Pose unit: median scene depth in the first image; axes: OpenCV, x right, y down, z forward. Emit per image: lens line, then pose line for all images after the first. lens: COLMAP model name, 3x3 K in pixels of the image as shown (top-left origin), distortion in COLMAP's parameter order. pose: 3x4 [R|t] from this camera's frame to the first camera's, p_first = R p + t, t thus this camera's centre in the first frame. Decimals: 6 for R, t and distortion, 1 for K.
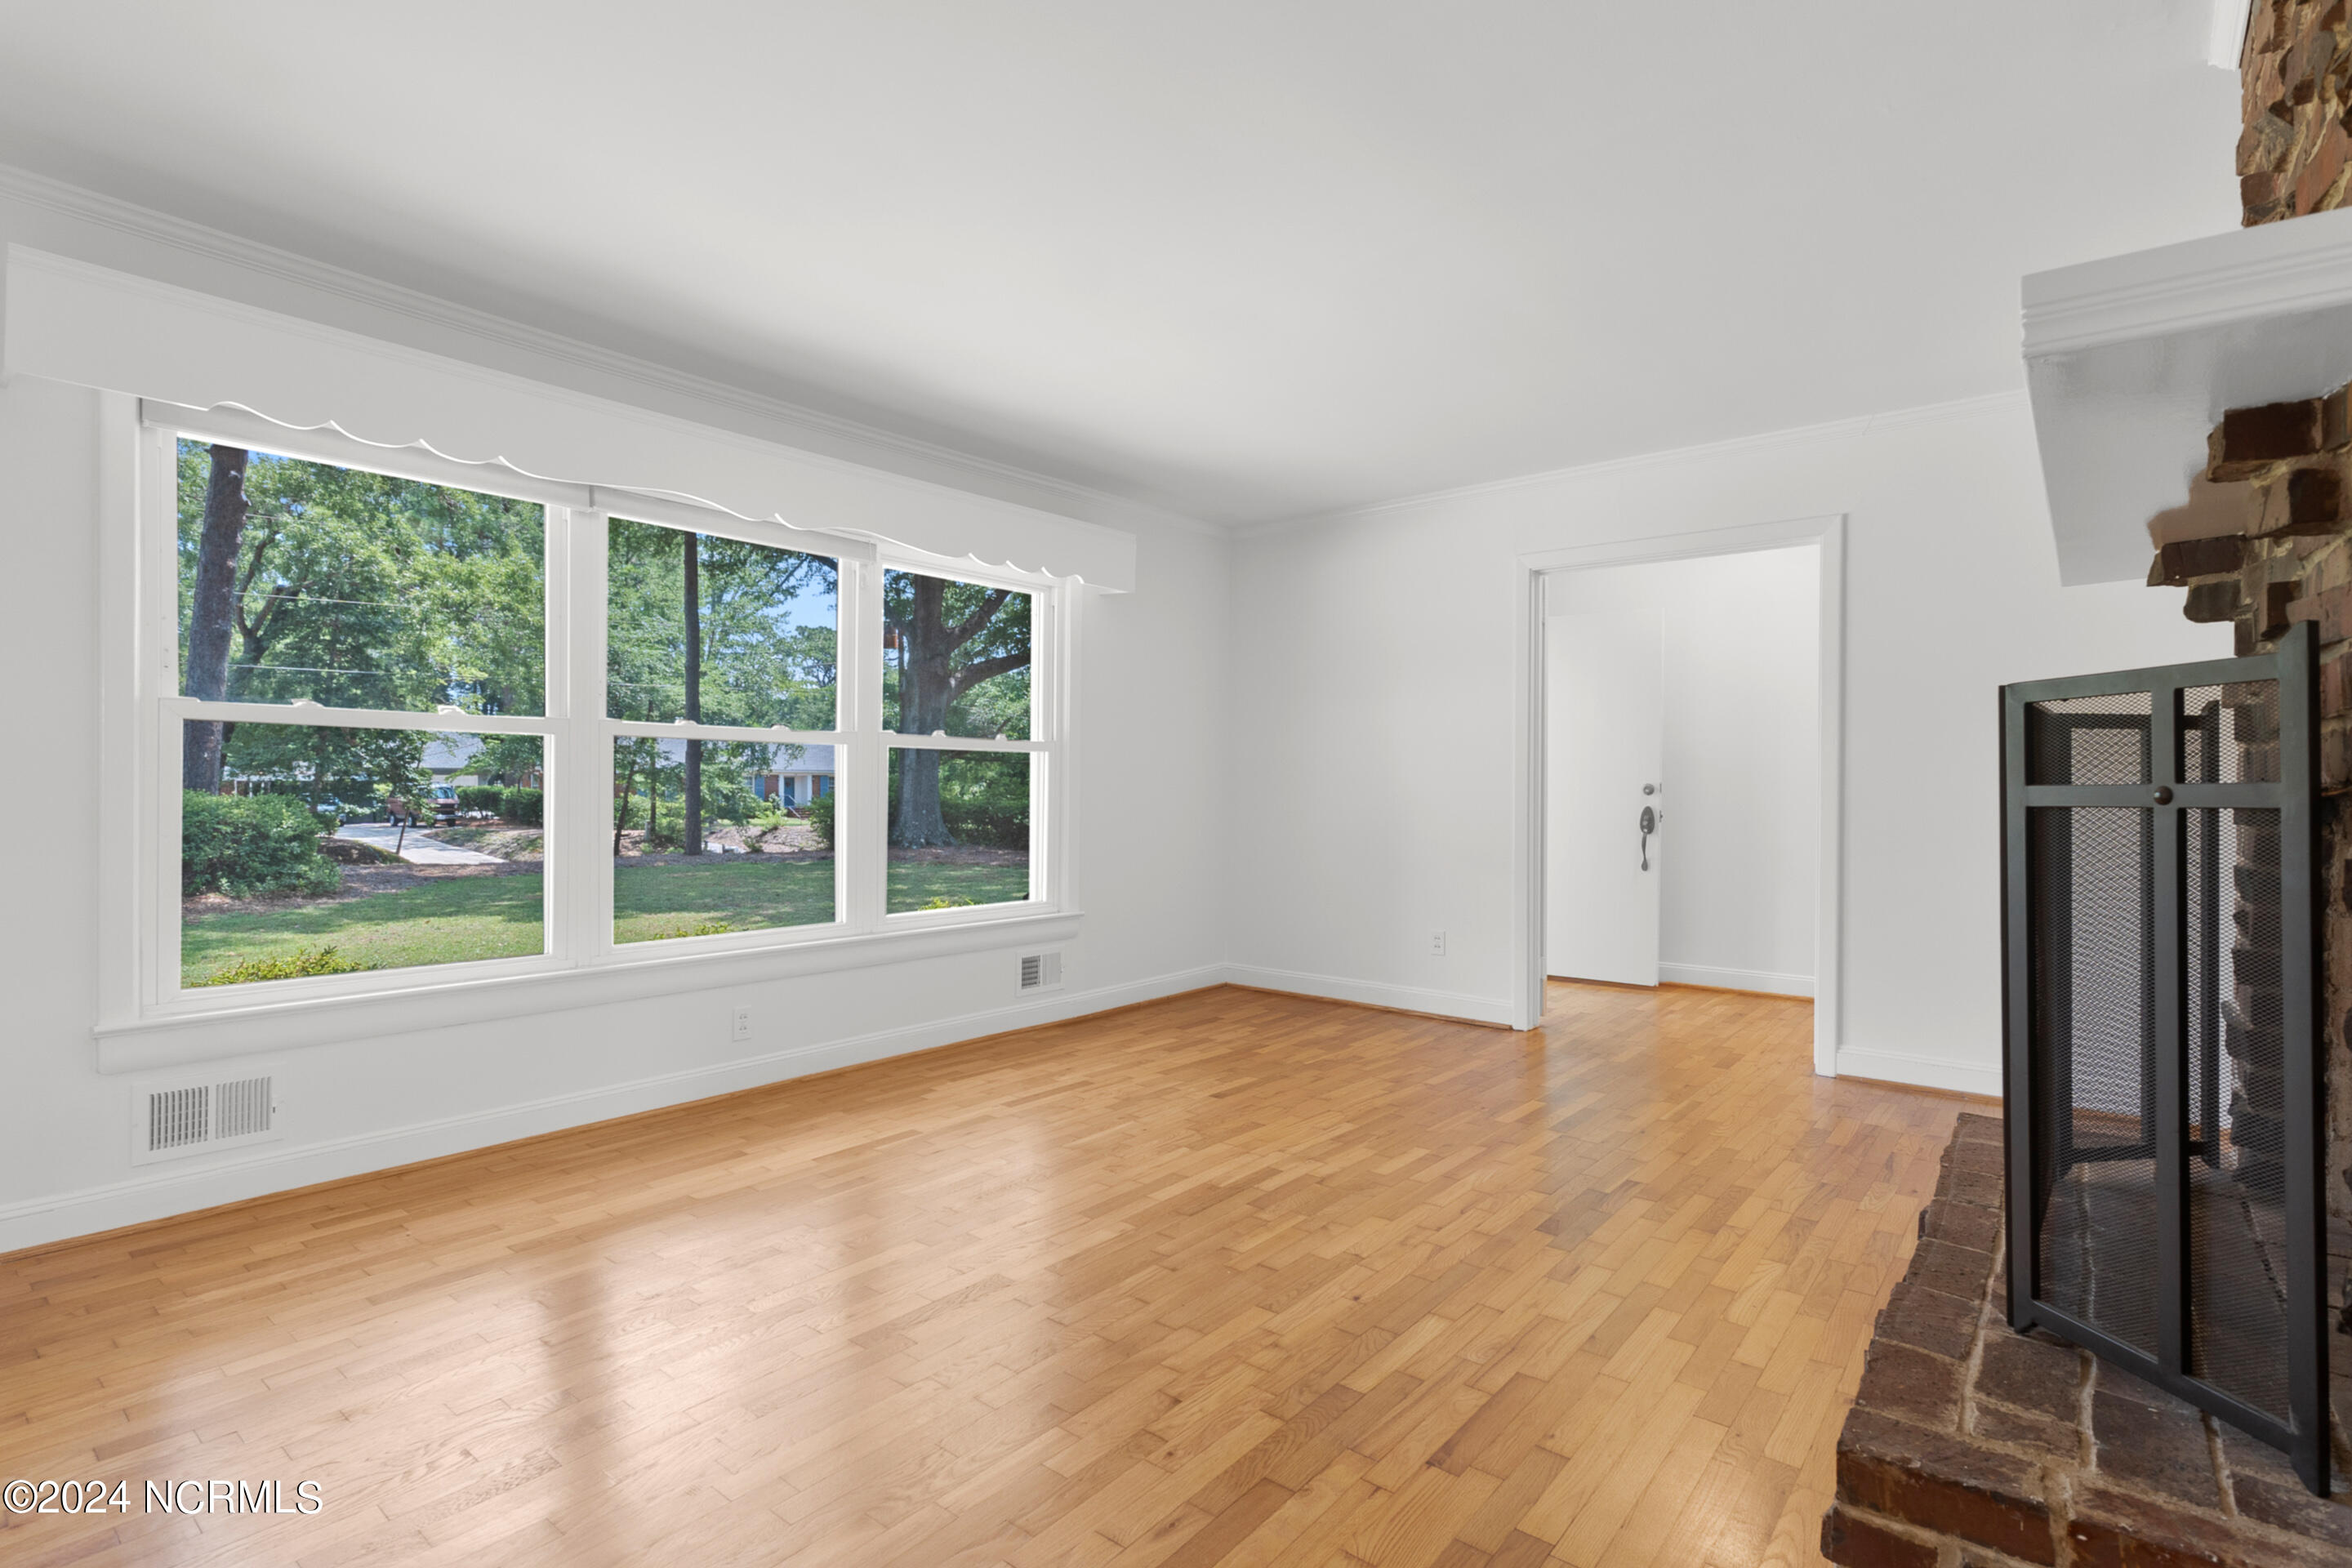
lens RADIAL K [[1116.9, 0, 1164.8], [0, 1116.9, 784.2], [0, 0, 1]] dist [0.000900, -0.001391]
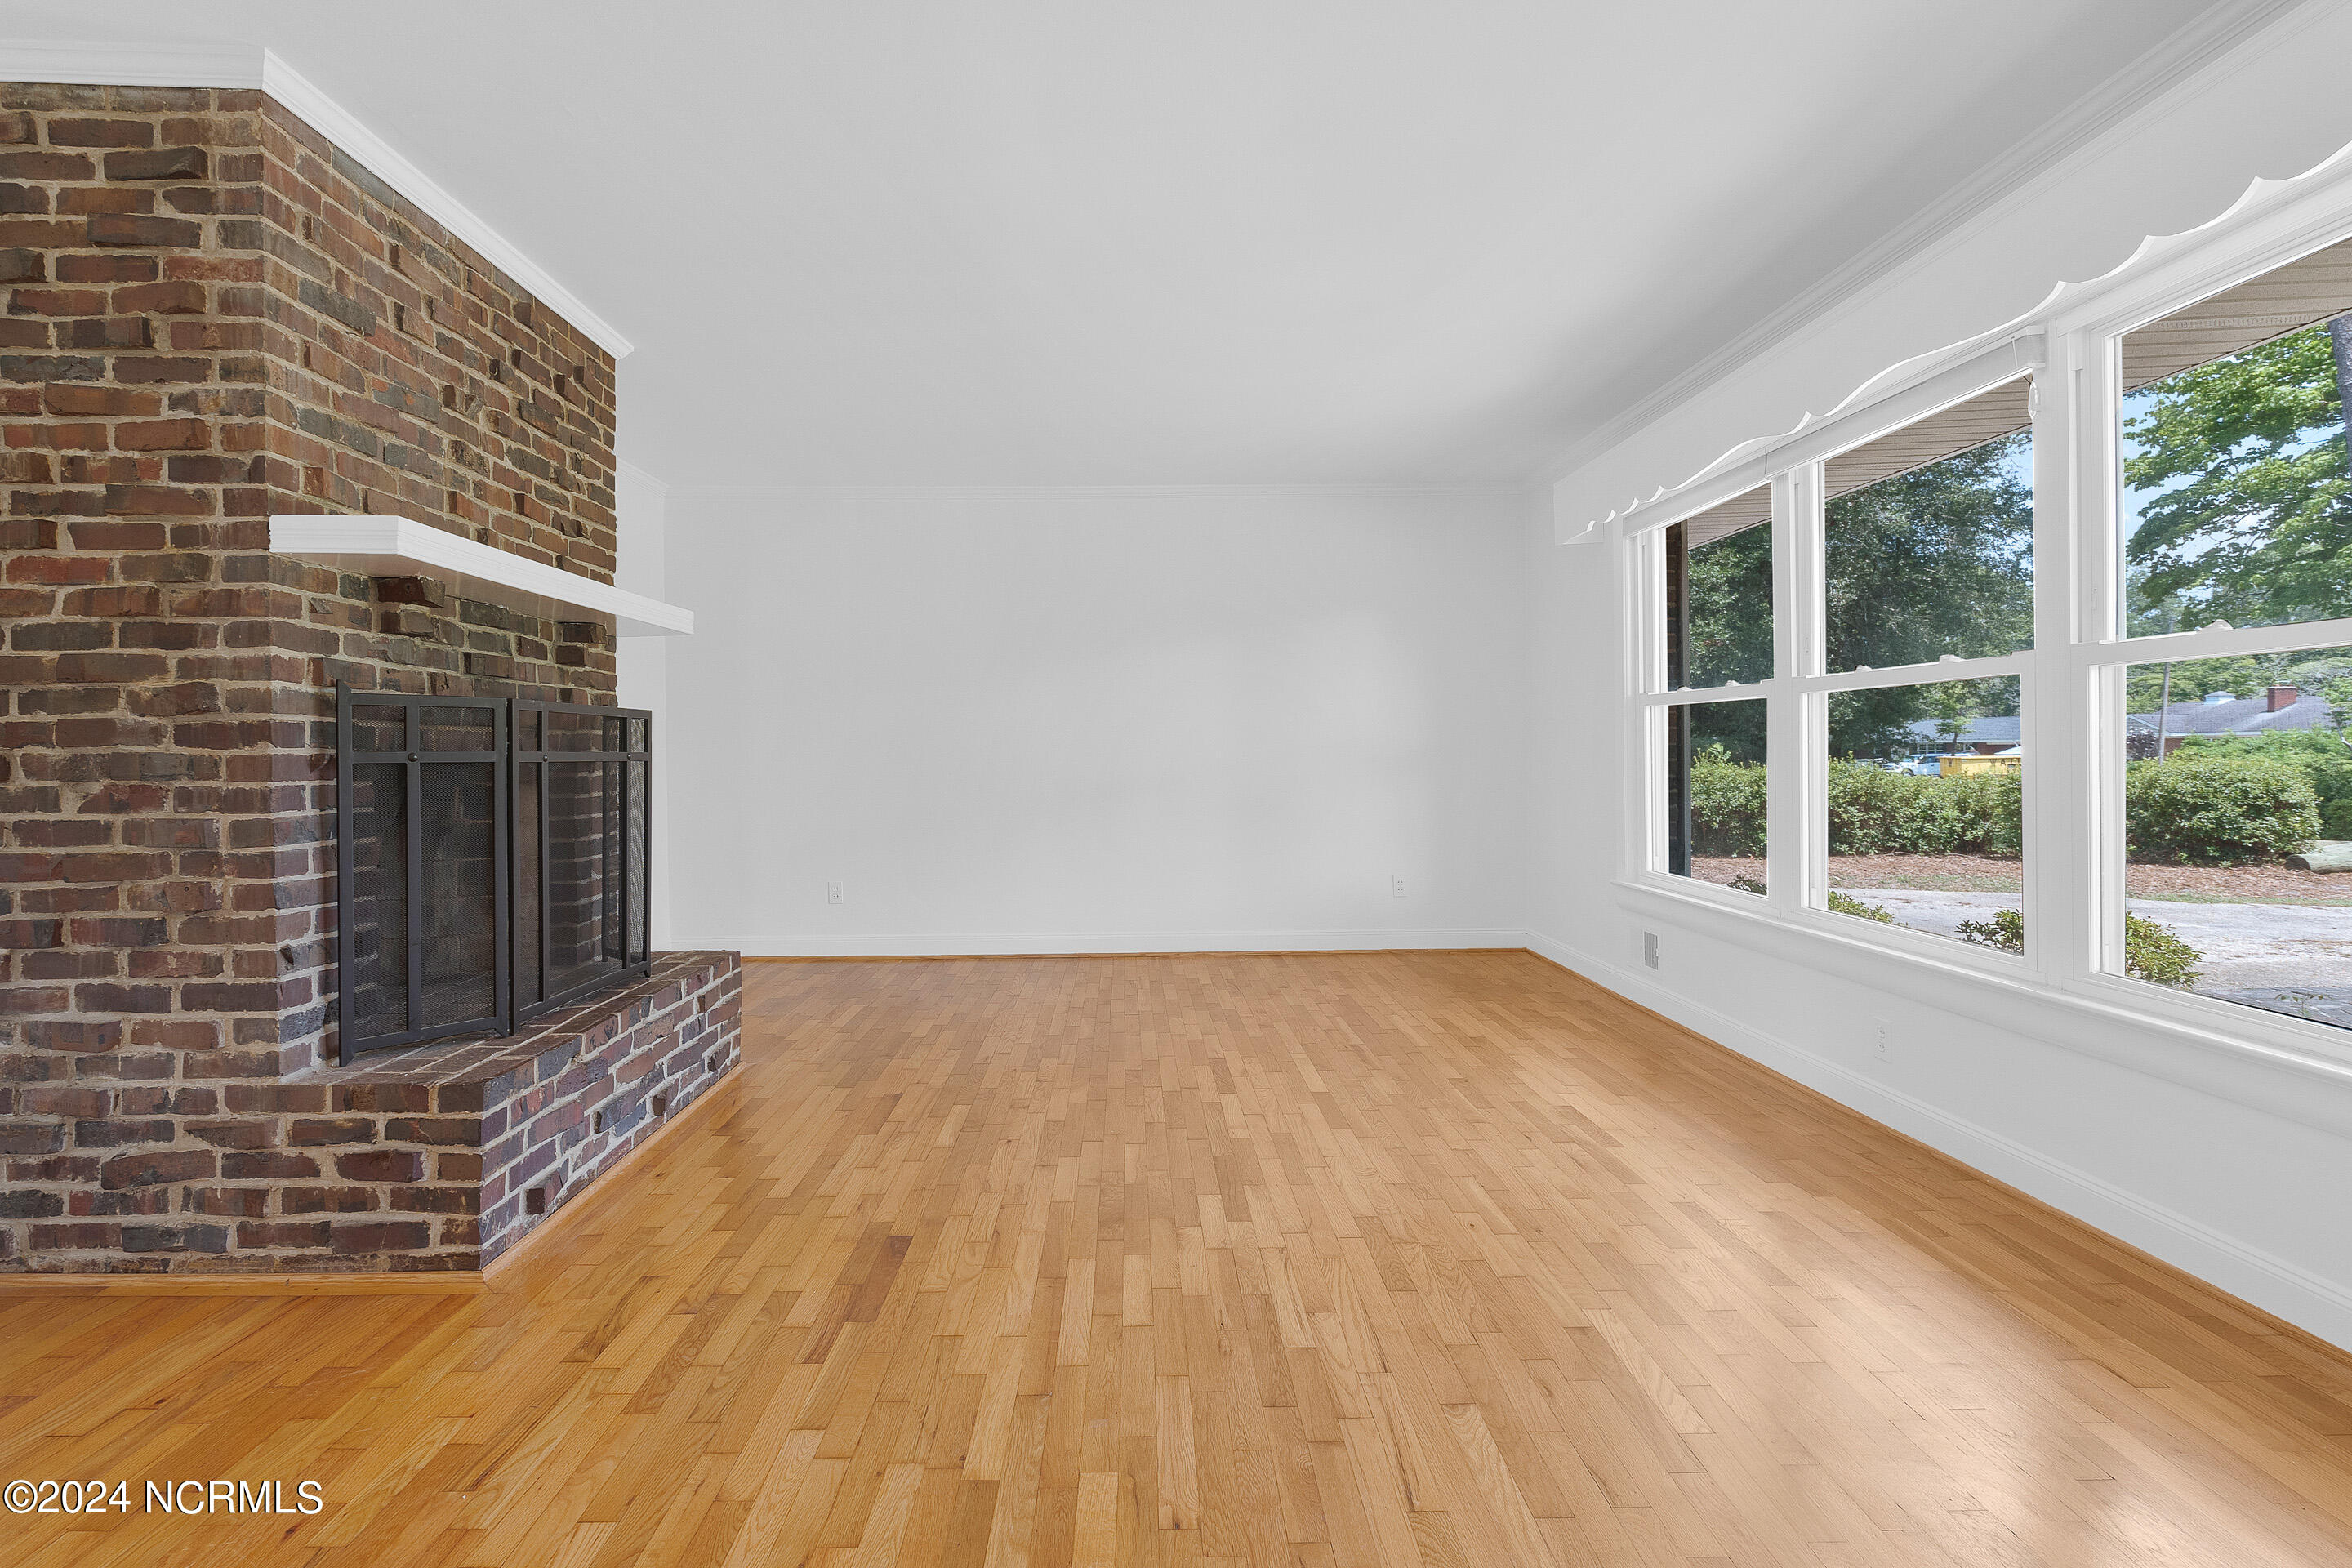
lens RADIAL K [[1116.9, 0, 1126.5], [0, 1116.9, 766.1], [0, 0, 1]] dist [0.000900, -0.001391]
pose [[-0.768795, 0.007463, -0.639452, 0.680369], [0.006264, 0.999972, 0.004140, 0.015908], [0.639465, -0.000823, -0.768820, 1.588223]]
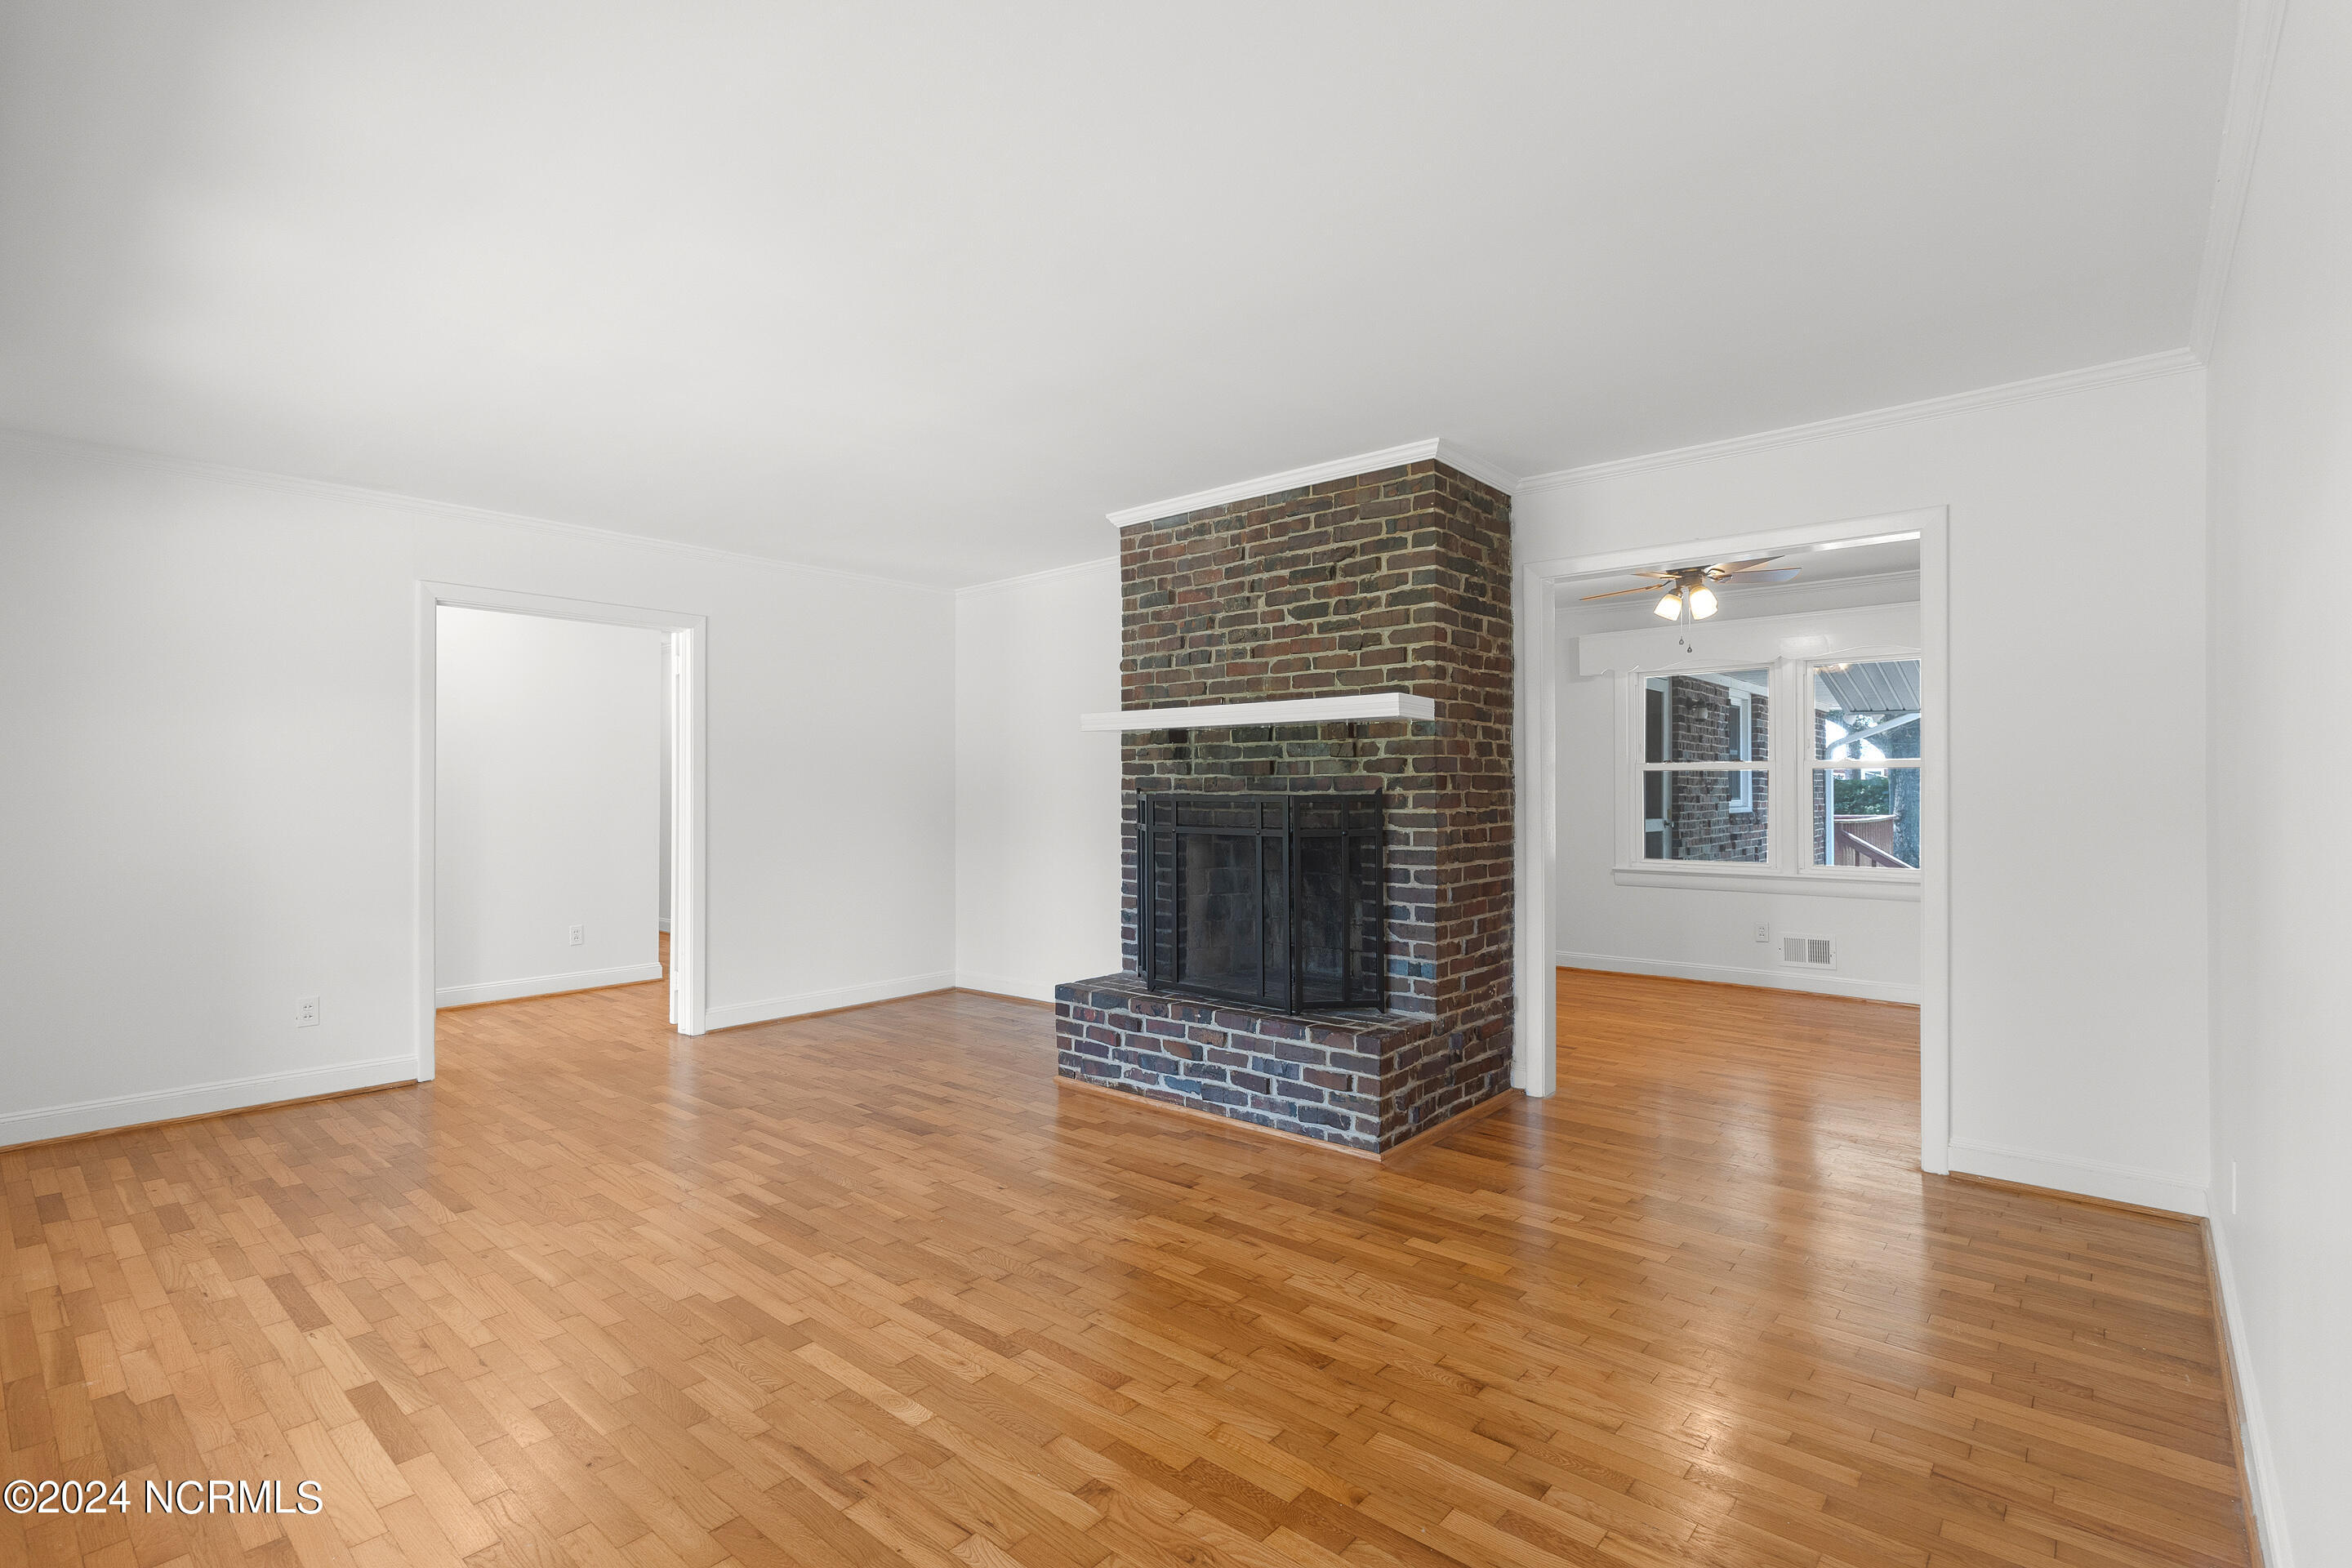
lens RADIAL K [[1116.9, 0, 1161.8], [0, 1116.9, 785.4], [0, 0, 1]] dist [0.000900, -0.001391]
pose [[0.027730, -0.002196, 0.999613, -0.968274], [-0.003110, 0.999993, 0.002283, -0.050644], [-0.999611, -0.003172, 0.027723, 0.574596]]
